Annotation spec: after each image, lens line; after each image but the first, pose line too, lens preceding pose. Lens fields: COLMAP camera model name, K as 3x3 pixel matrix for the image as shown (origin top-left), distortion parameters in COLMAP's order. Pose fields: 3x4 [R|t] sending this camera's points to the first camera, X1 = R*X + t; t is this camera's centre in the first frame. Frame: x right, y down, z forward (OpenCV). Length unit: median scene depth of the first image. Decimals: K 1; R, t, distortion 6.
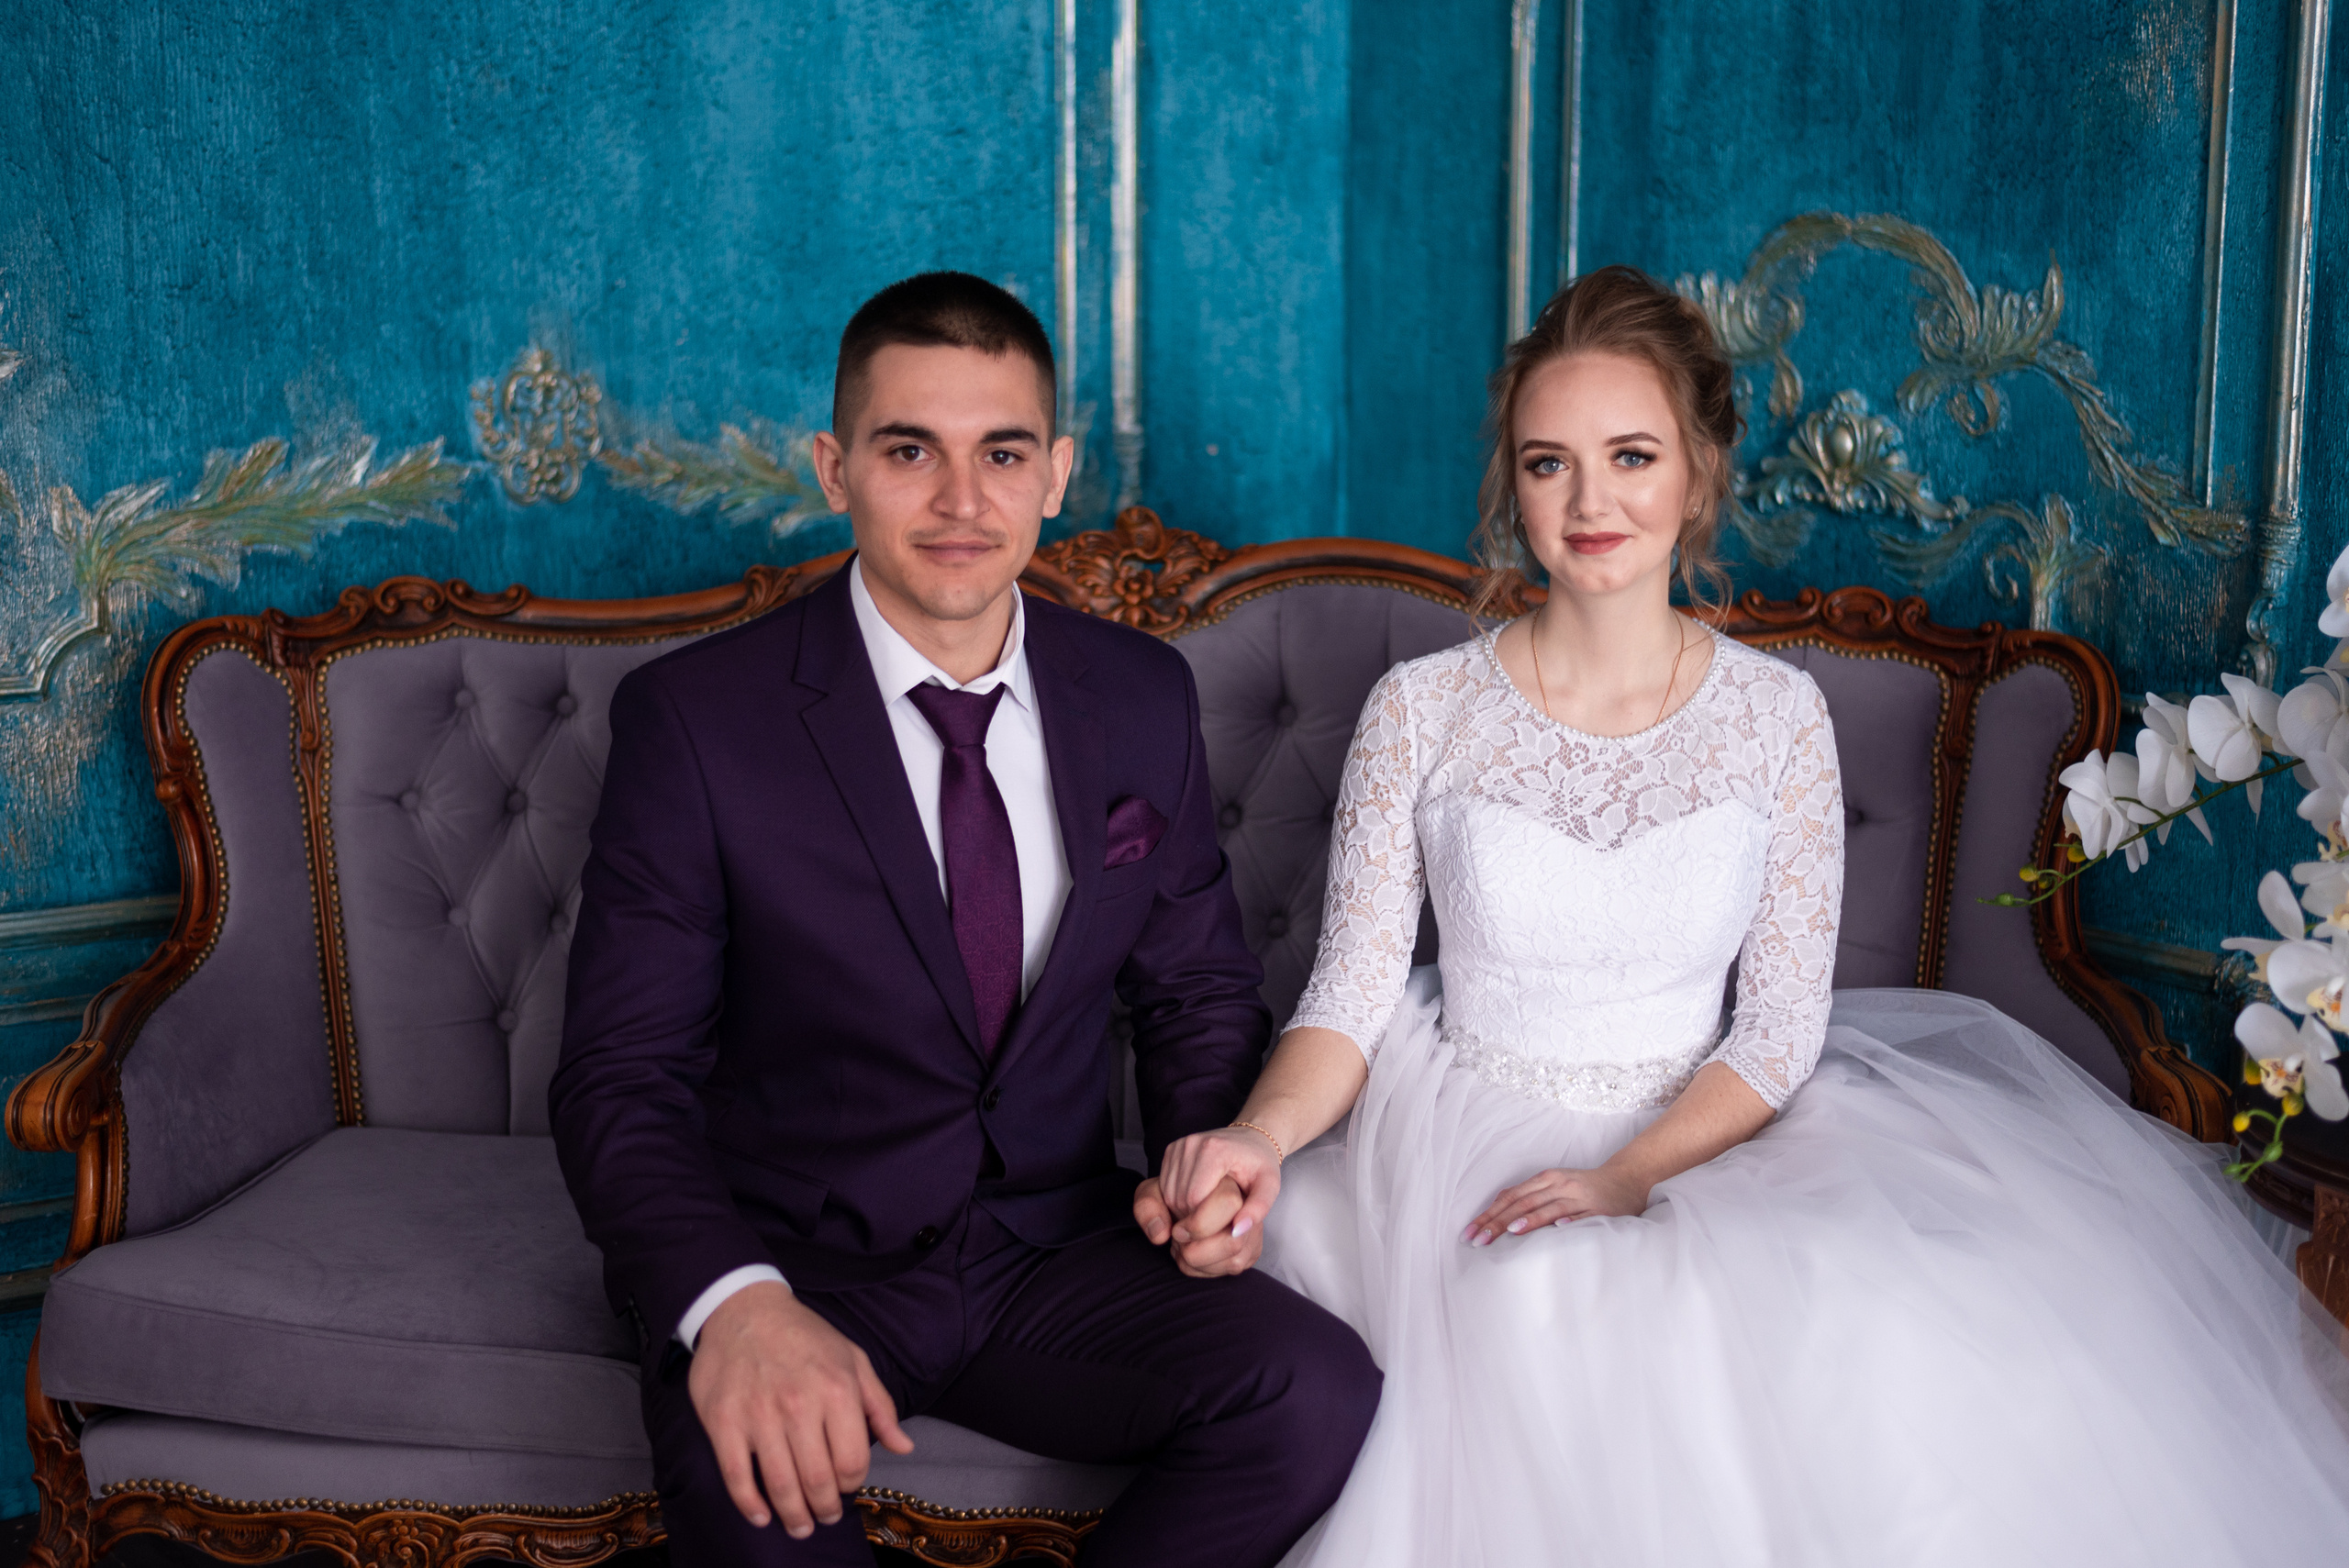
lens RADIAL K [[3281.5, 0, 1174.5], [0, 3281.5, 784.0], [0, 0, 1]] dist [0.019884, 0.025320]
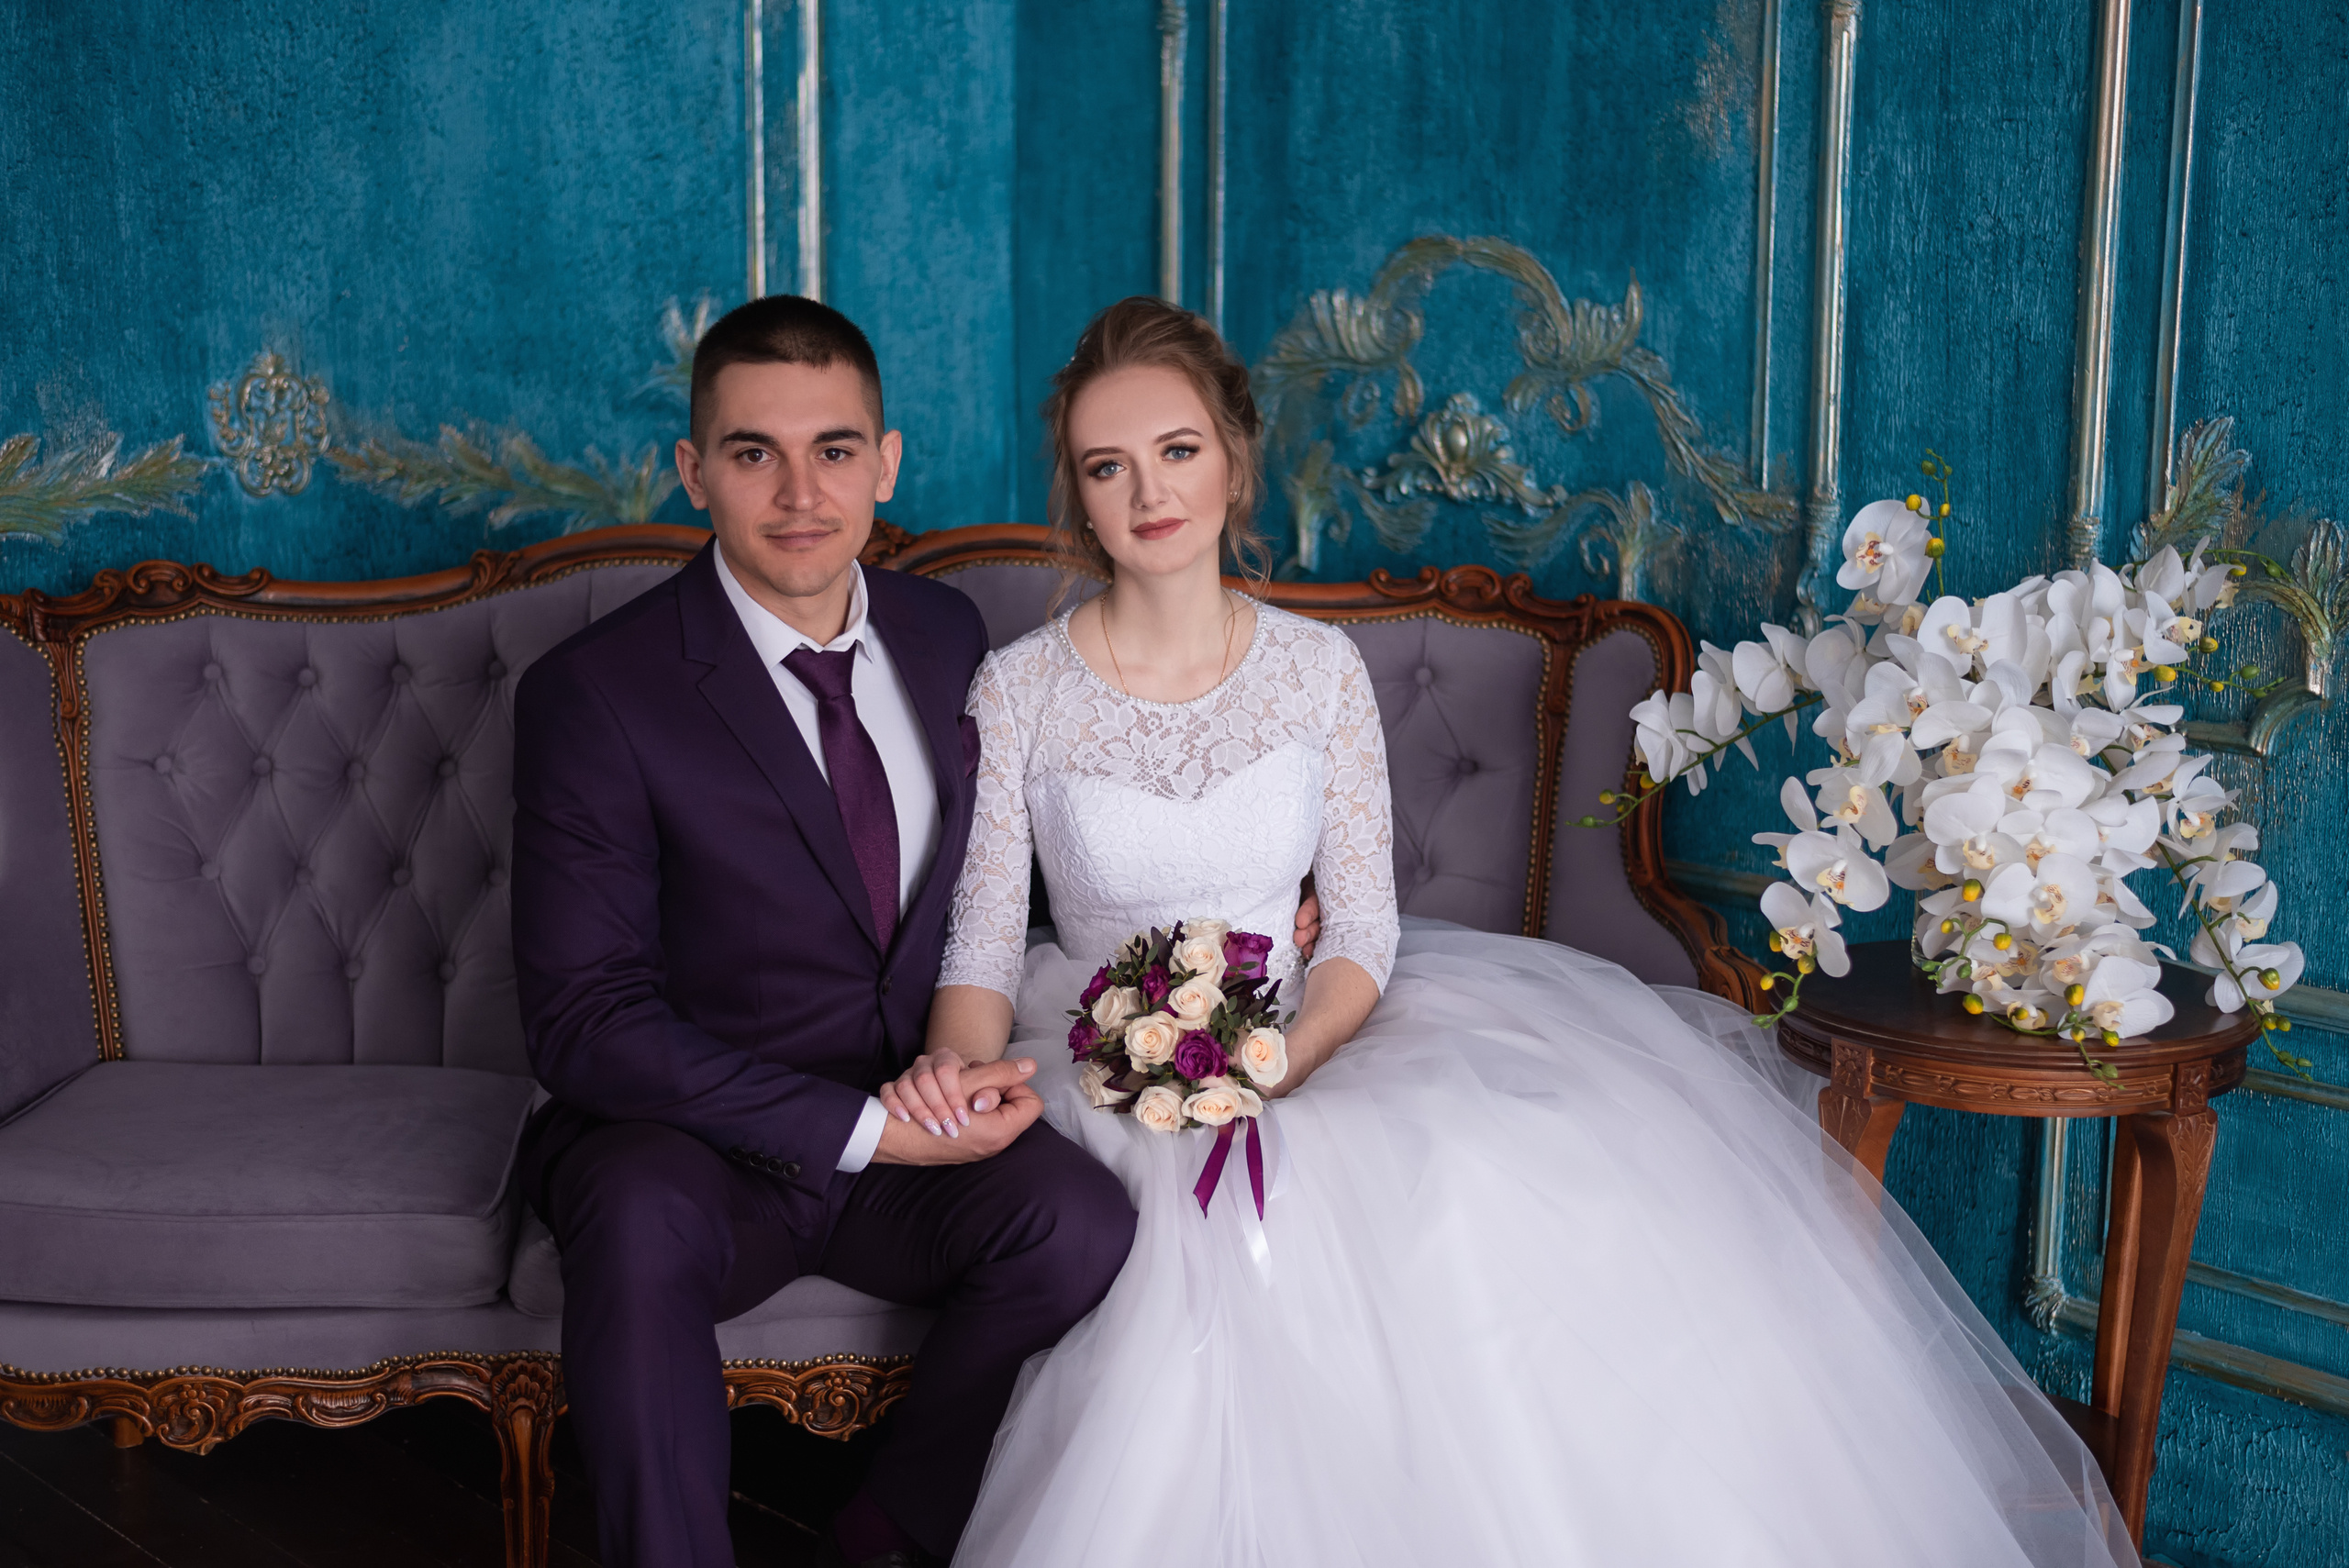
lens RADIAL K [[3281.5, 0, 1174.5], [0, 3281.5, 784.0], [0, 0, 1]] dist [0.019884, 0.025320]
pose [[0.994831, -0.011255, 0.100917, -0.008515], [0.012148, 0.999892, -0.008242, 0.023038], [-0.100813, 0.009426, 0.994861, -0.112264]]
